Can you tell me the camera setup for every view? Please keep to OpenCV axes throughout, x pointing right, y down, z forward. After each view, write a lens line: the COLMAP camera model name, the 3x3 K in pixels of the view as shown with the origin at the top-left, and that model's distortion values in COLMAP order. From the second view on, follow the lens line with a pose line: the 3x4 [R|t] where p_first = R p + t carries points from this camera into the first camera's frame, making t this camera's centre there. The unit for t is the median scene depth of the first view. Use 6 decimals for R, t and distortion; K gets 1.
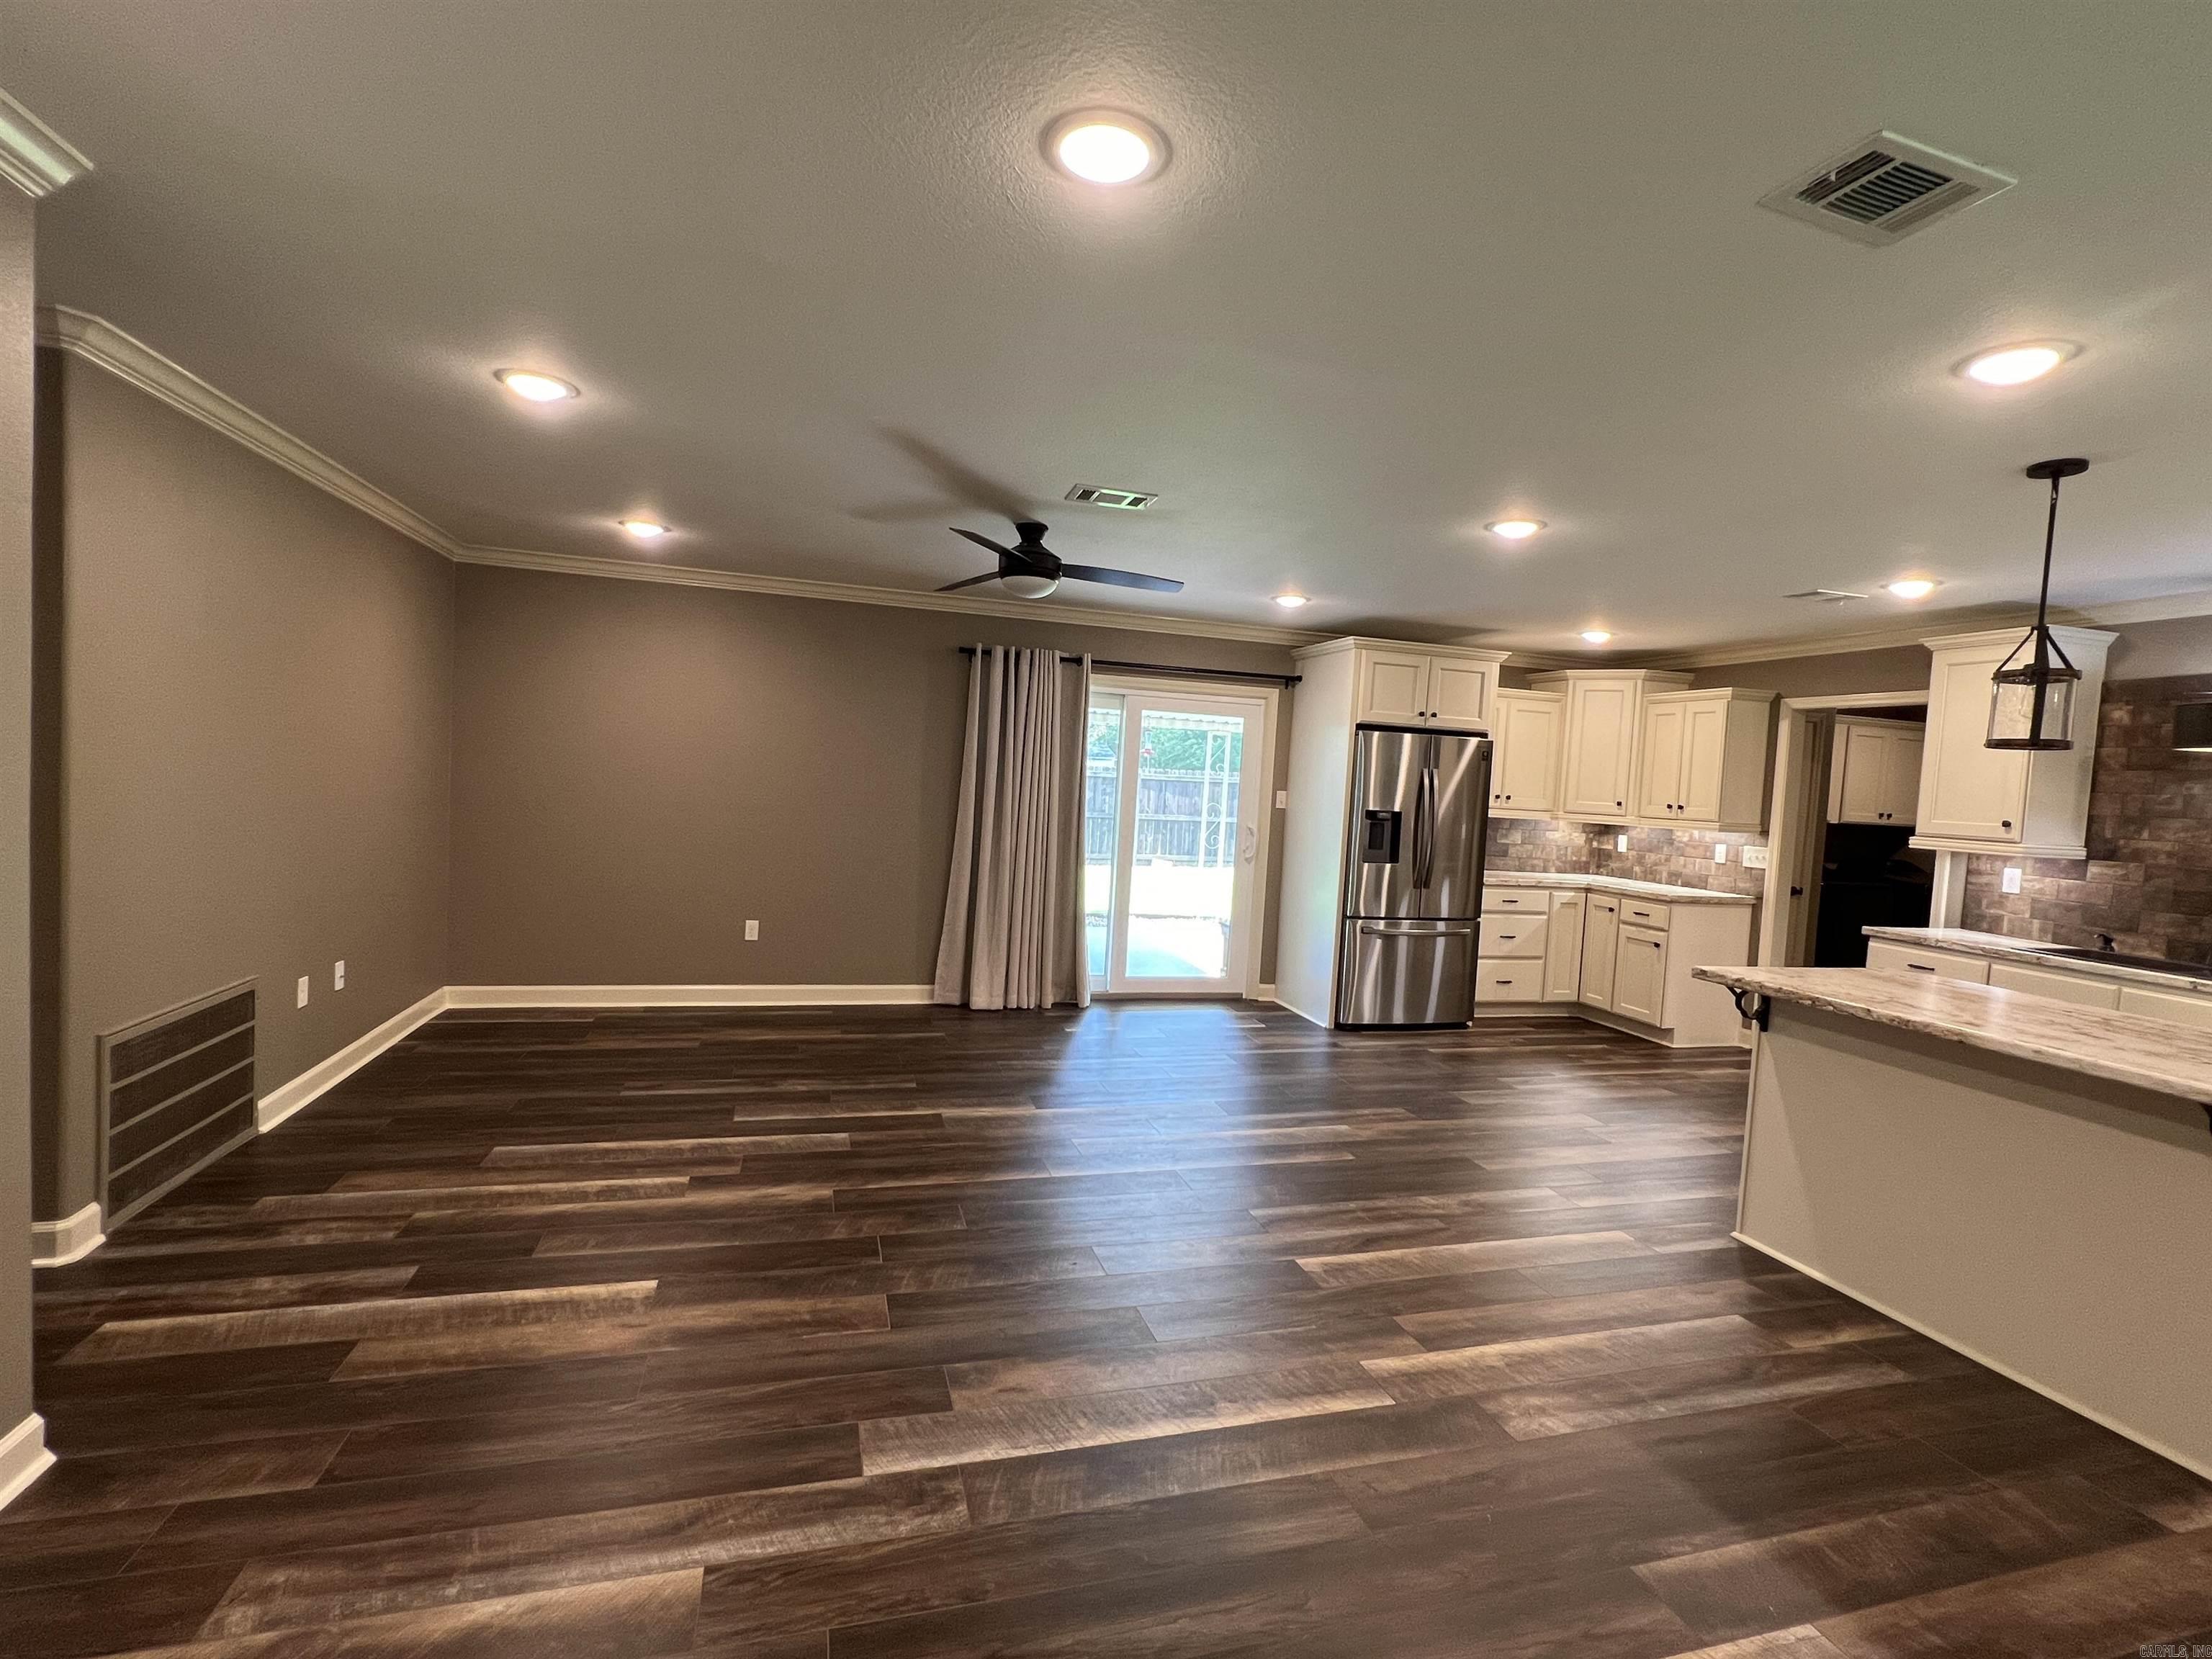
lens RADIAL K [[1018.4, 0, 1103.7], [0, 1018.4, 832.4], [0, 0, 1]] dist [-0.003861, 0.001614]
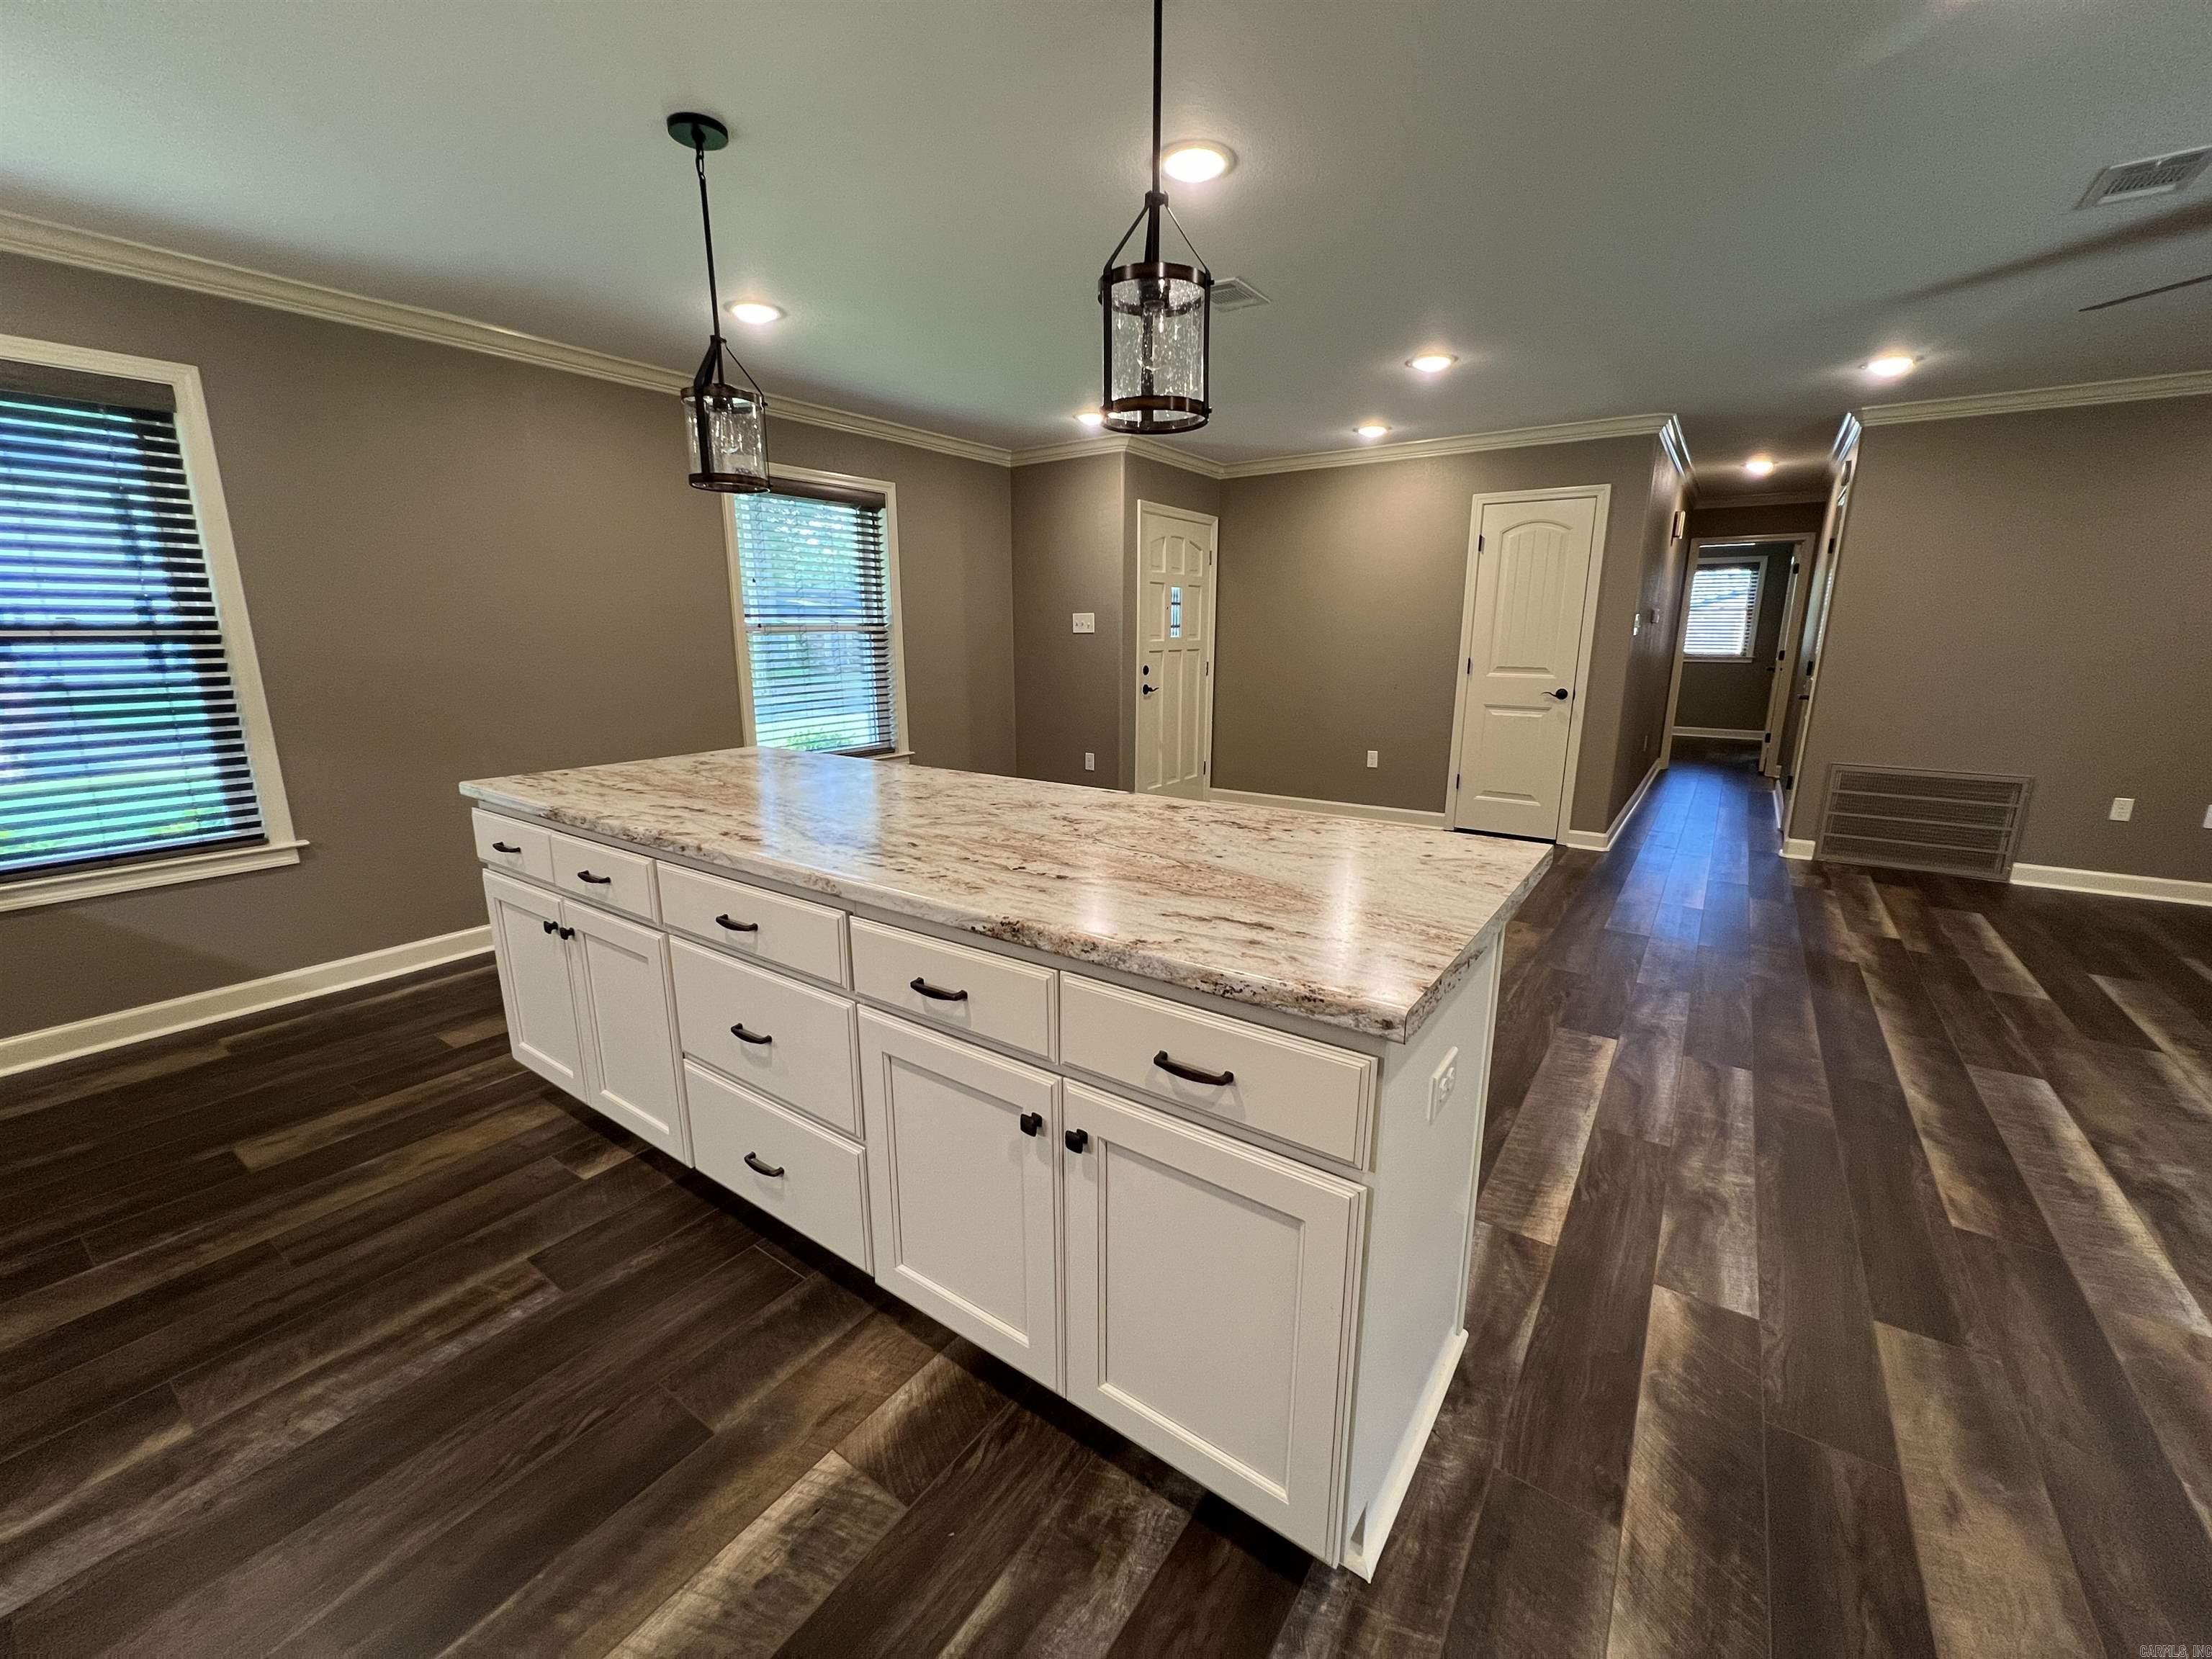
lens RADIAL K [[886.9, 0, 1105.8], [0, 886.9, 831.2], [0, 0, 1]] dist [-0.003984, 0.001376]
pose [[-0.777066, 0.085657, -0.623564, 0.843938], [-0.077803, 0.970027, 0.230205, 0.022081], [0.624592, 0.227400, -0.747110, 0.941972]]
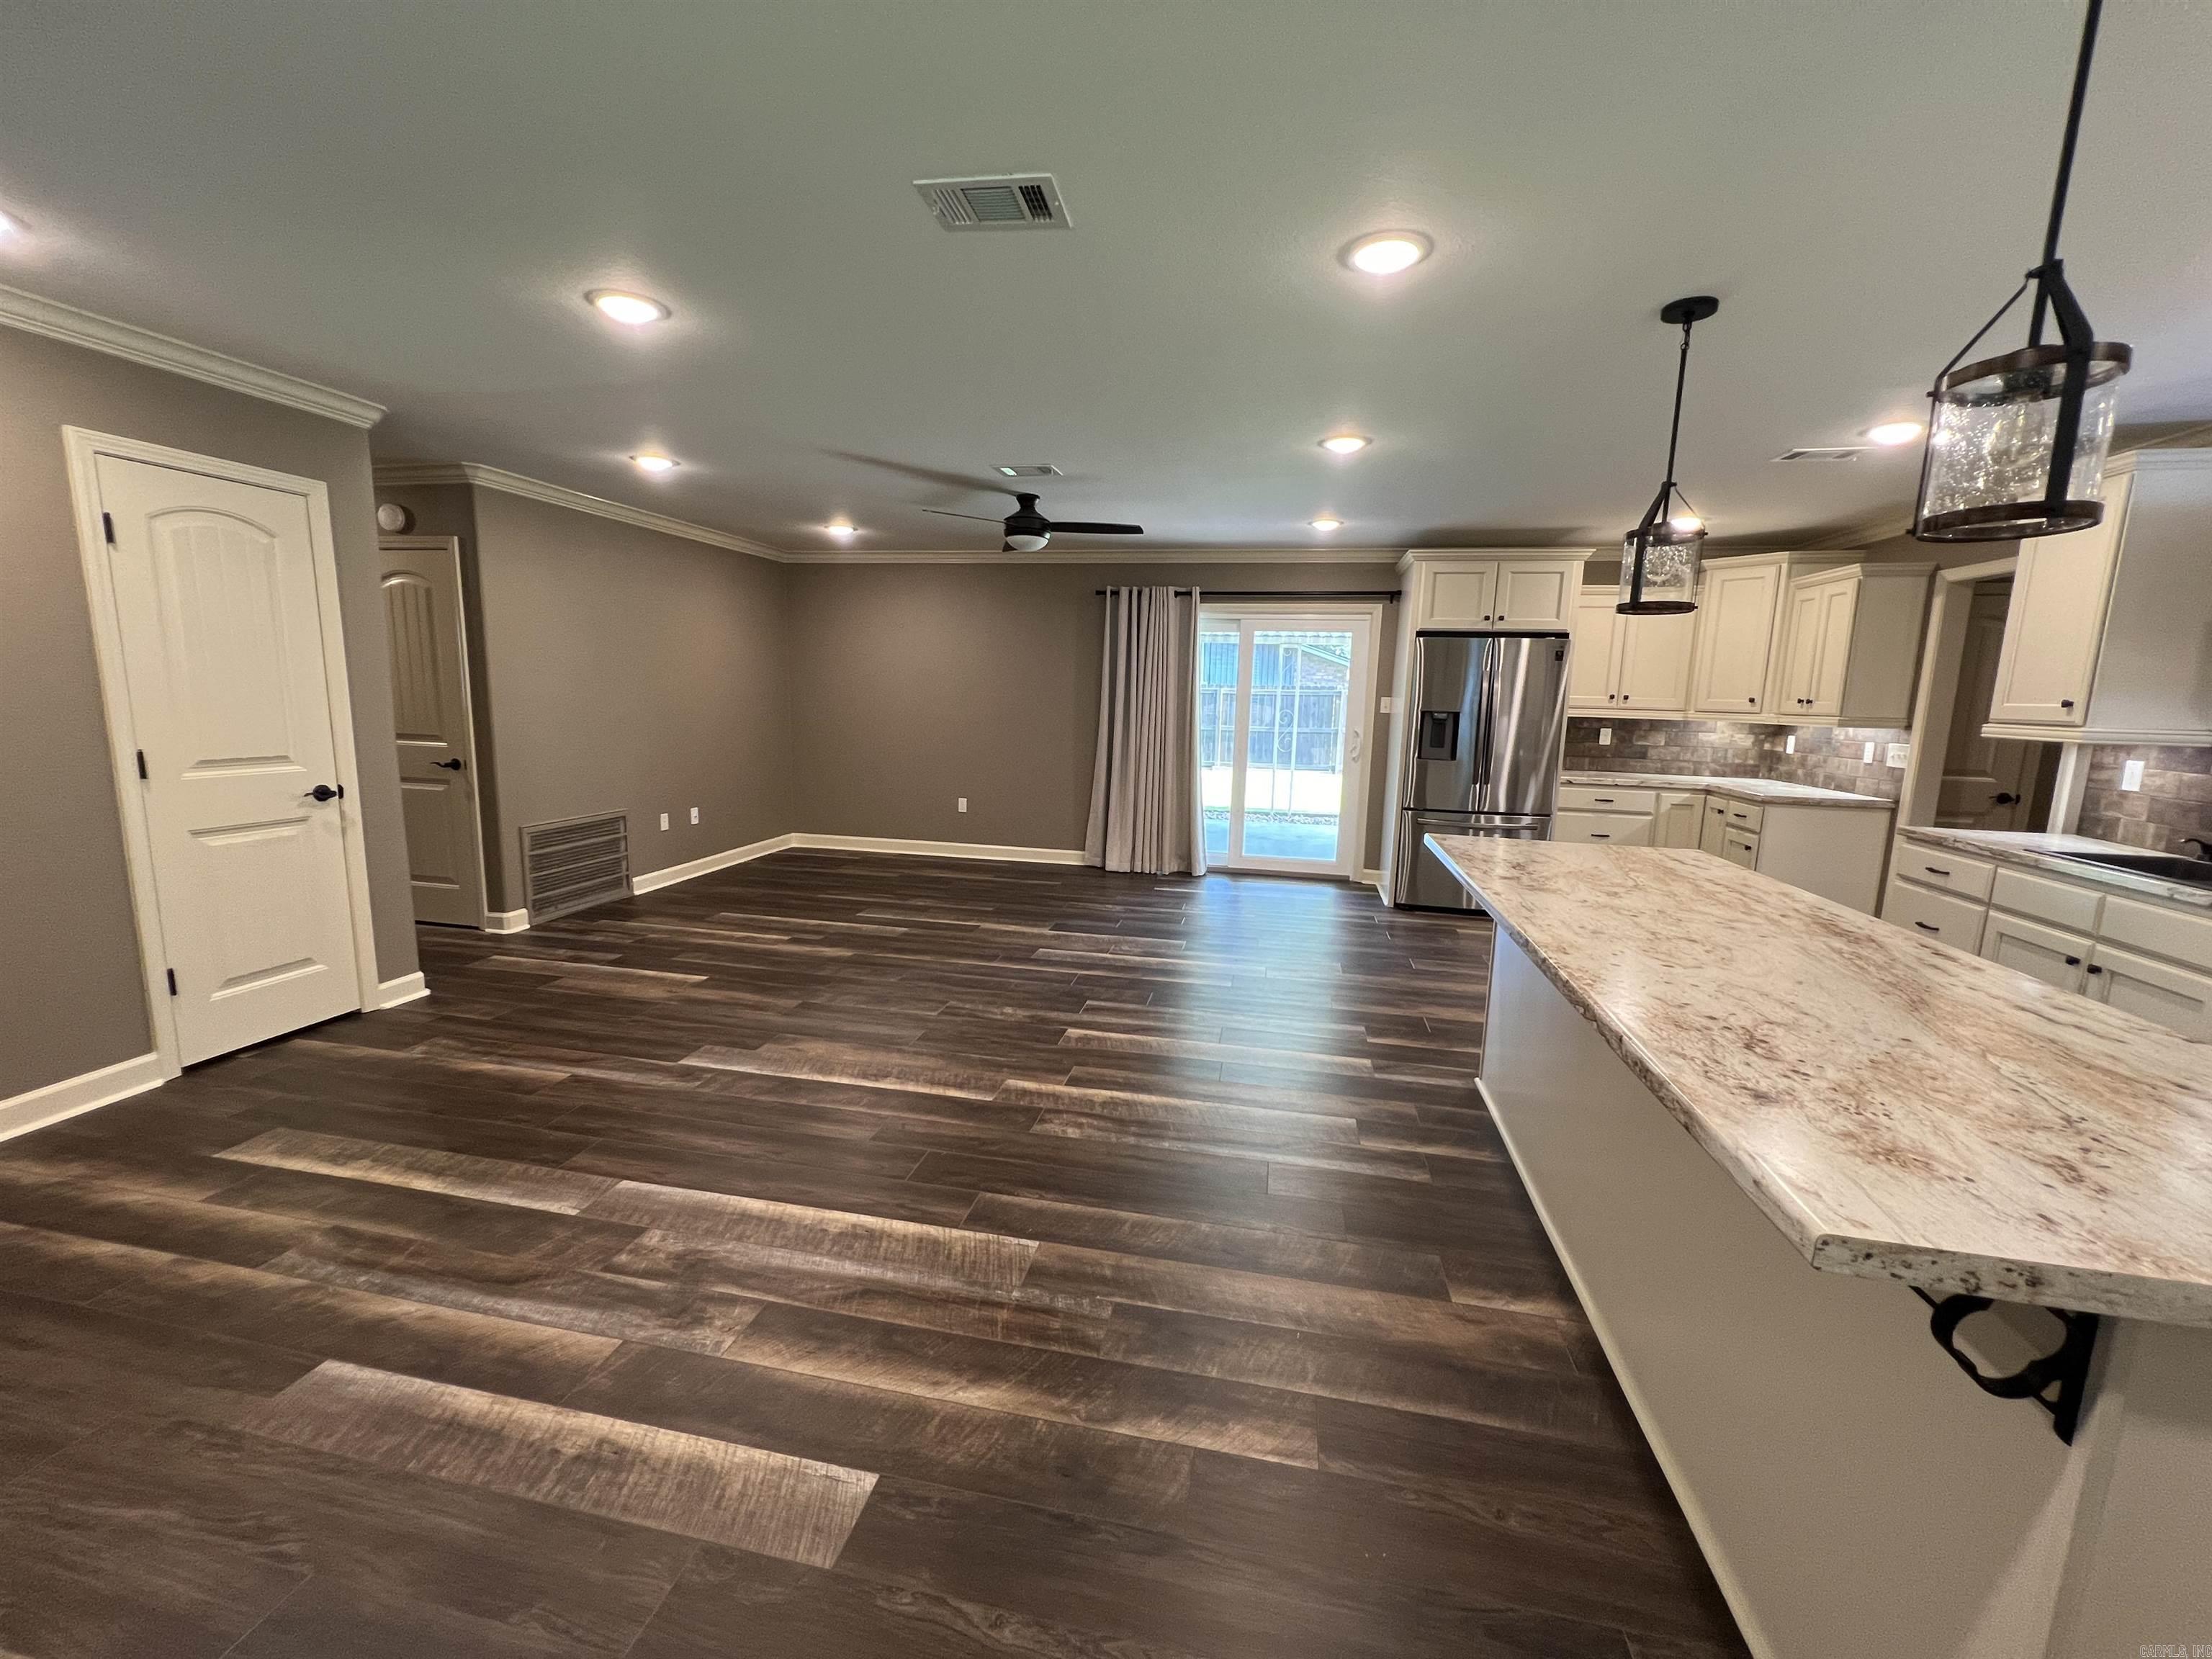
lens RADIAL K [[886.9, 0, 1105.5], [0, 886.9, 832.1], [0, 0, 1]] dist [-0.003984, 0.001376]
pose [[0.885658, 0.040977, -0.462526, 0.556666], [-0.001596, 0.996361, 0.085216, 0.037420], [0.464335, -0.074735, 0.882501, -0.010993]]
